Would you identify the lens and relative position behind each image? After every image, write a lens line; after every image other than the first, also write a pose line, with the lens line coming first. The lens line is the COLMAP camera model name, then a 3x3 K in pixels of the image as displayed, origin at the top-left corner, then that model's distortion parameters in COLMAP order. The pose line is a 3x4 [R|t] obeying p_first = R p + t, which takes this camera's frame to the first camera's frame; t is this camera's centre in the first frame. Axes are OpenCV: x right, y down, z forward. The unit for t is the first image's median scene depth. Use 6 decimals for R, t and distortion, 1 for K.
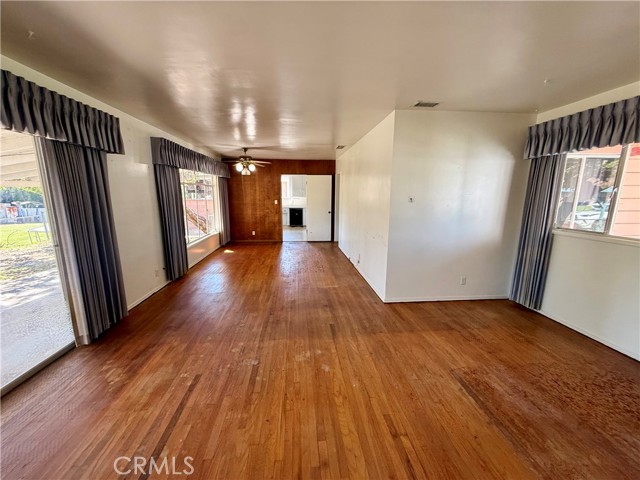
lens RADIAL K [[254.5, 0, 317.5], [0, 254.5, 240.8], [0, 0, 1]] dist [-0.000905, 0.000657]
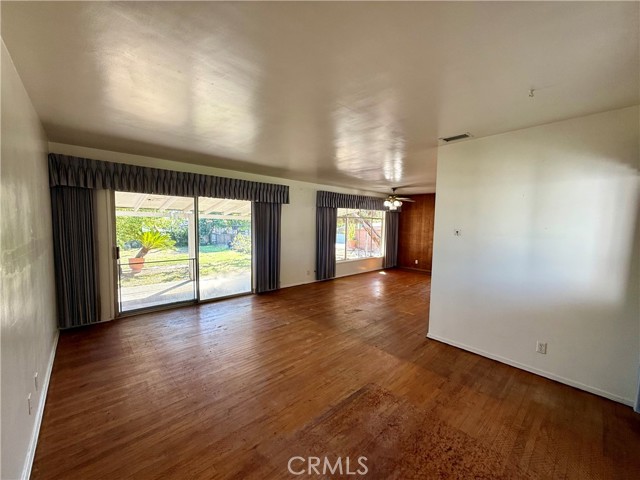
lens RADIAL K [[254.5, 0, 318.3], [0, 254.5, 242.0], [0, 0, 1]] dist [-0.000905, 0.000657]
pose [[0.611591, 0.062778, -0.788679, 0.850270], [-0.155663, 0.986910, -0.042153, -0.009693], [0.775709, 0.148549, 0.613358, 0.035239]]
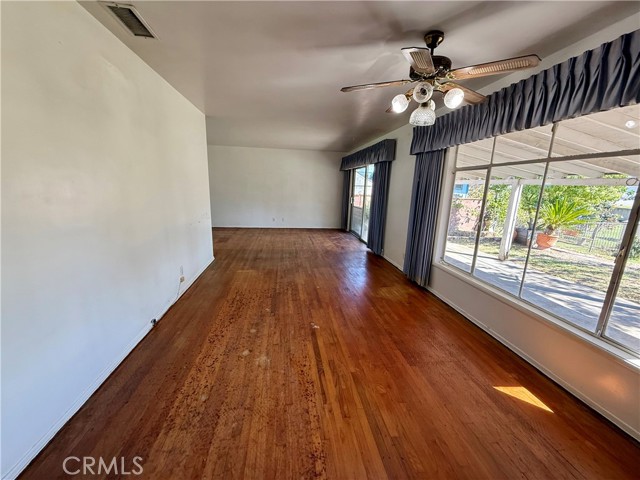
lens RADIAL K [[254.5, 0, 319.7], [0, 254.5, 241.3], [0, 0, 1]] dist [-0.000905, 0.000657]
pose [[-0.997626, -0.026487, -0.063573, -0.236466], [-0.049095, 0.920877, 0.386750, -0.448430], [0.048299, 0.388953, -0.919991, 2.535694]]
